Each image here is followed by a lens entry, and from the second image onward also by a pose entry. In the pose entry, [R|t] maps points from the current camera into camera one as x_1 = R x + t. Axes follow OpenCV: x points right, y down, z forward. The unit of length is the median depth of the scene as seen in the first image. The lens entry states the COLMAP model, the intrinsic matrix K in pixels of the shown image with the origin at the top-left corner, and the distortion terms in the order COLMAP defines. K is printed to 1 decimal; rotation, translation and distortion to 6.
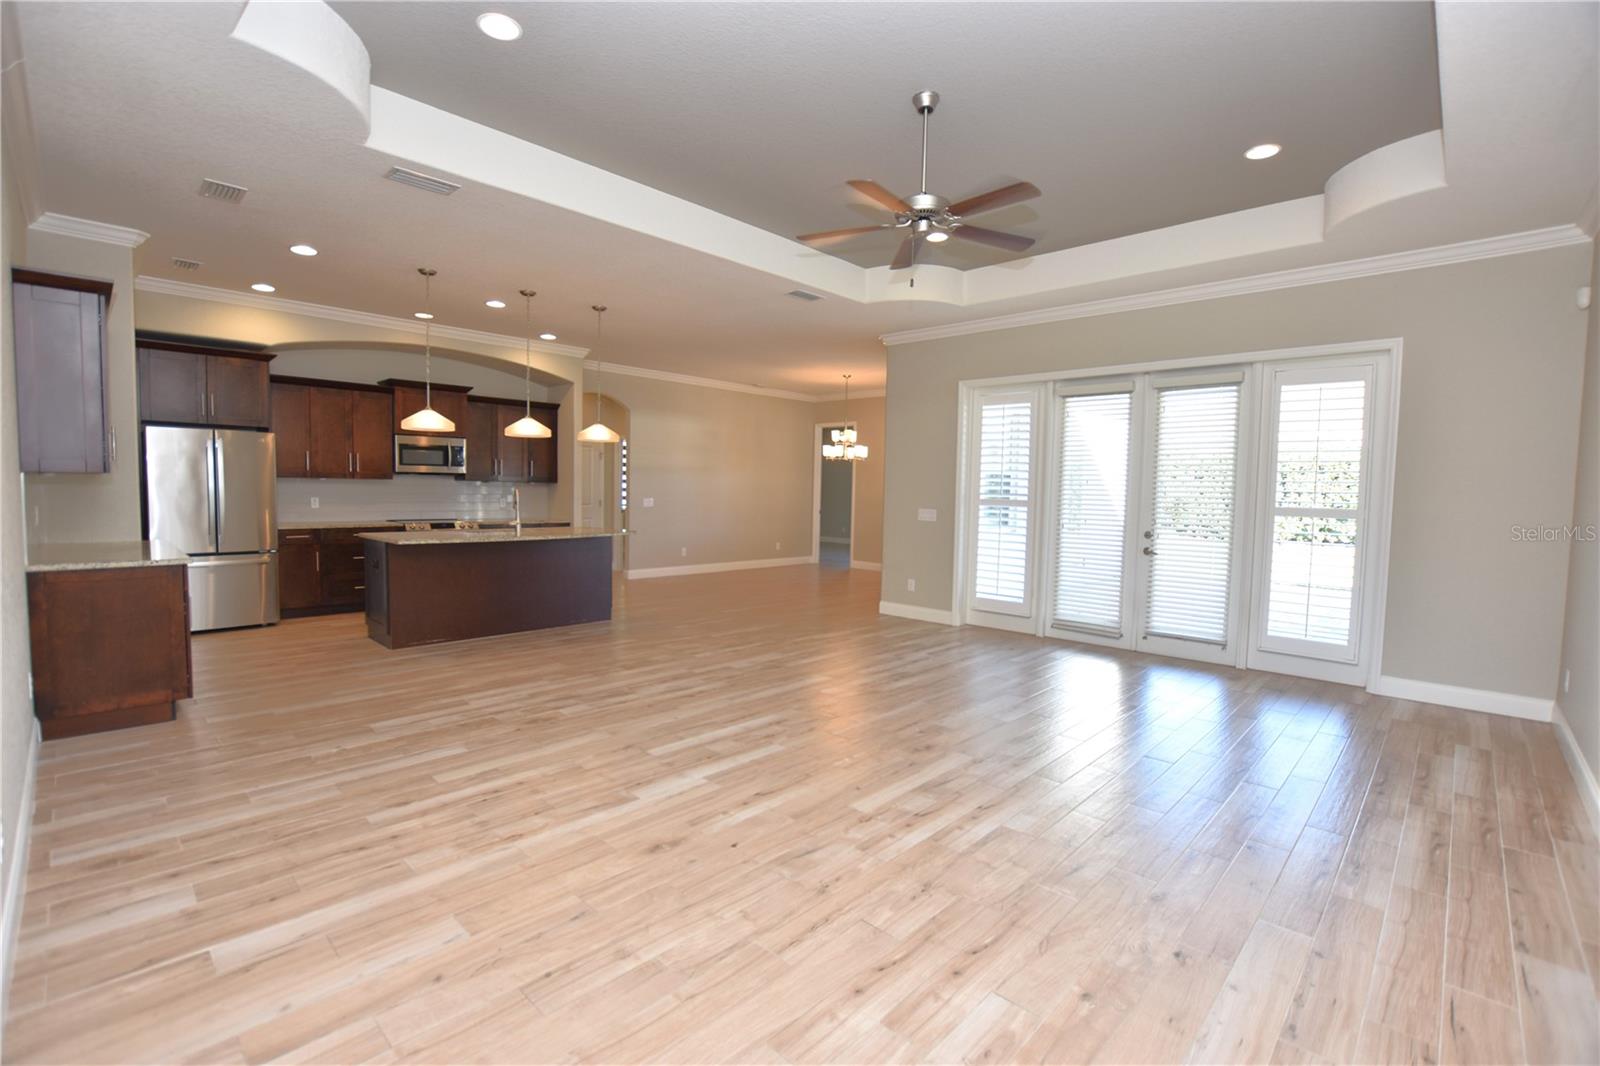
lens RADIAL K [[711.8, 0, 791.7], [0, 711.8, 536.9], [0, 0, 1]] dist [-0.029271, 0.001194]
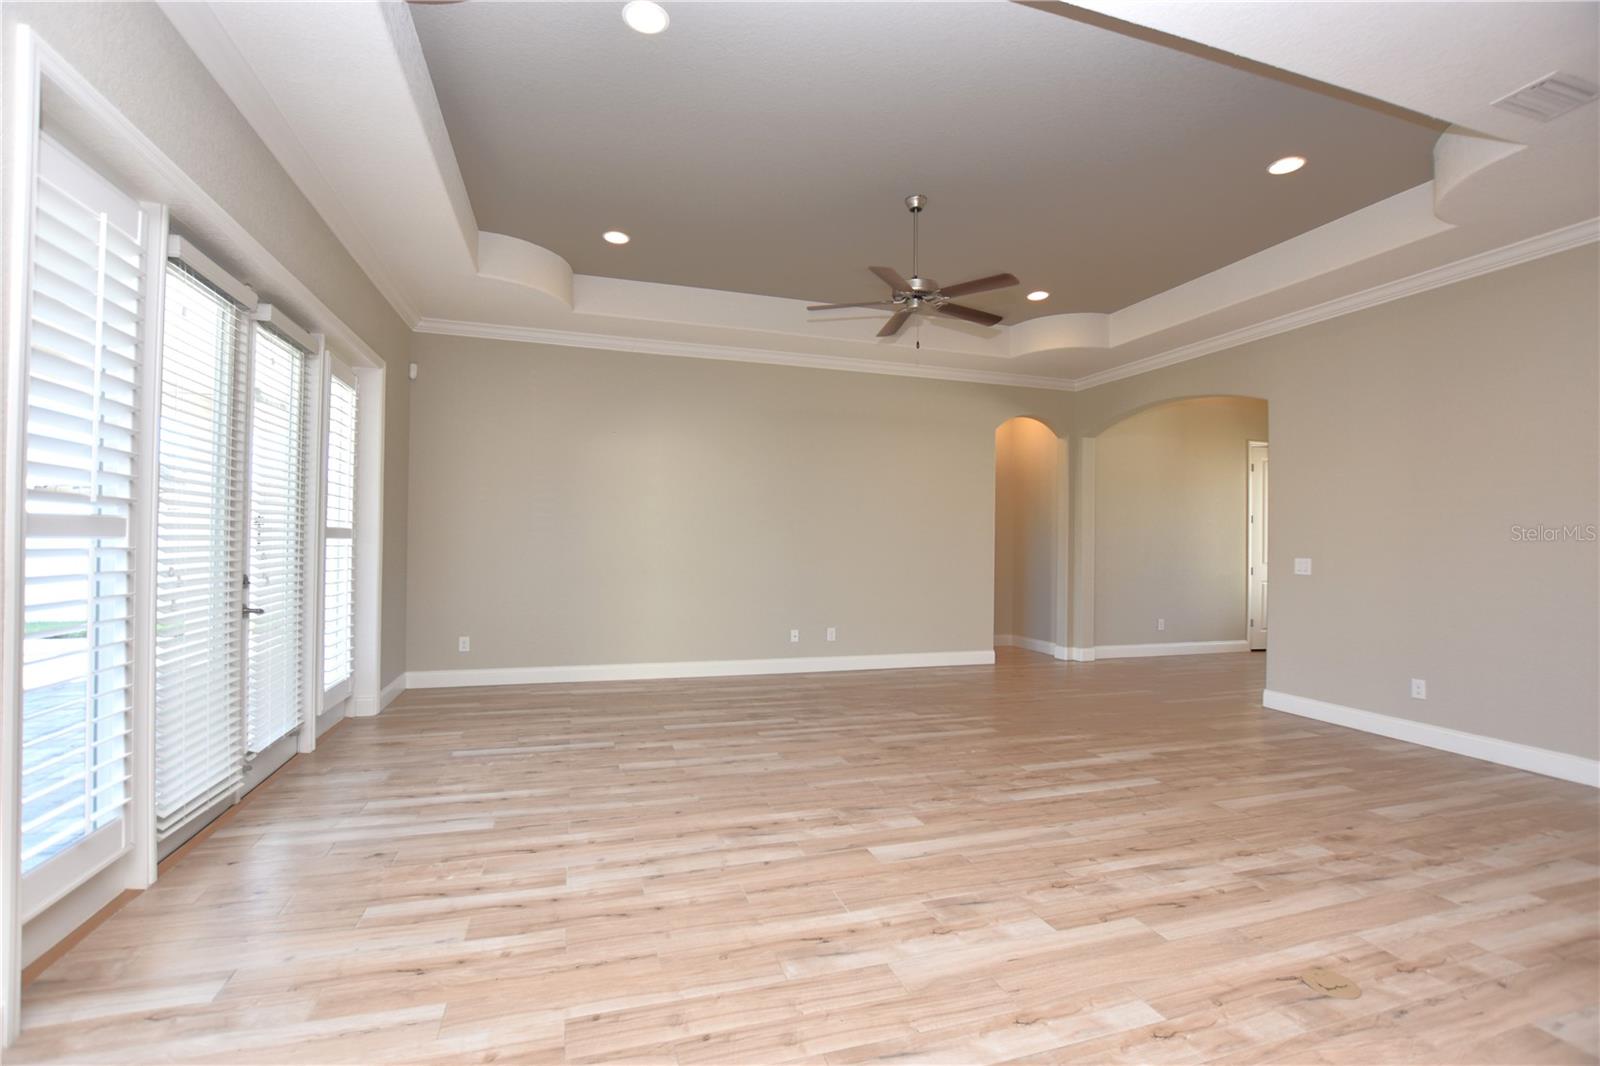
lens RADIAL K [[711.8, 0, 783.2], [0, 711.8, 534.7], [0, 0, 1]] dist [-0.029271, 0.001194]
pose [[-0.869707, -0.025145, 0.492927, -0.193519], [0.003076, 0.998406, 0.056357, -0.104482], [-0.493559, 0.050530, -0.868243, 1.879488]]
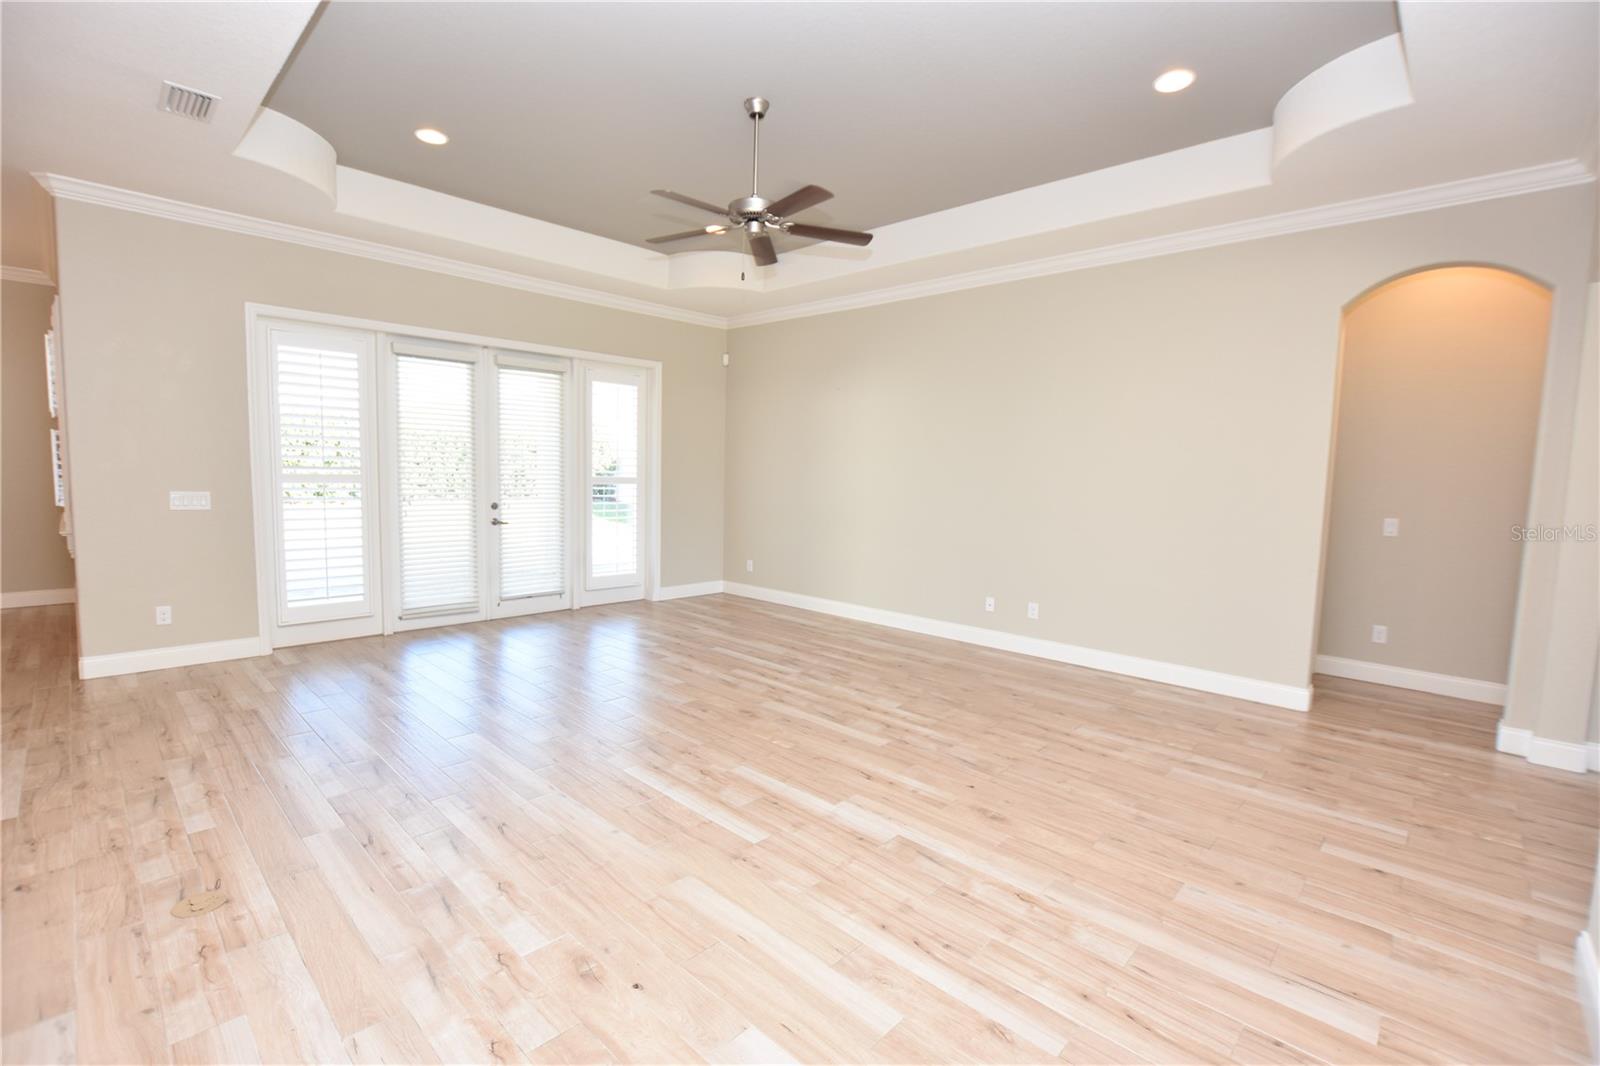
lens RADIAL K [[711.8, 0, 797.0], [0, 711.8, 534.9], [0, 0, 1]] dist [-0.029271, 0.001194]
pose [[-0.001688, -0.109819, 0.993950, -0.790069], [0.040352, 0.993135, 0.109798, -0.084029], [-0.999184, 0.040293, 0.002755, 0.822444]]
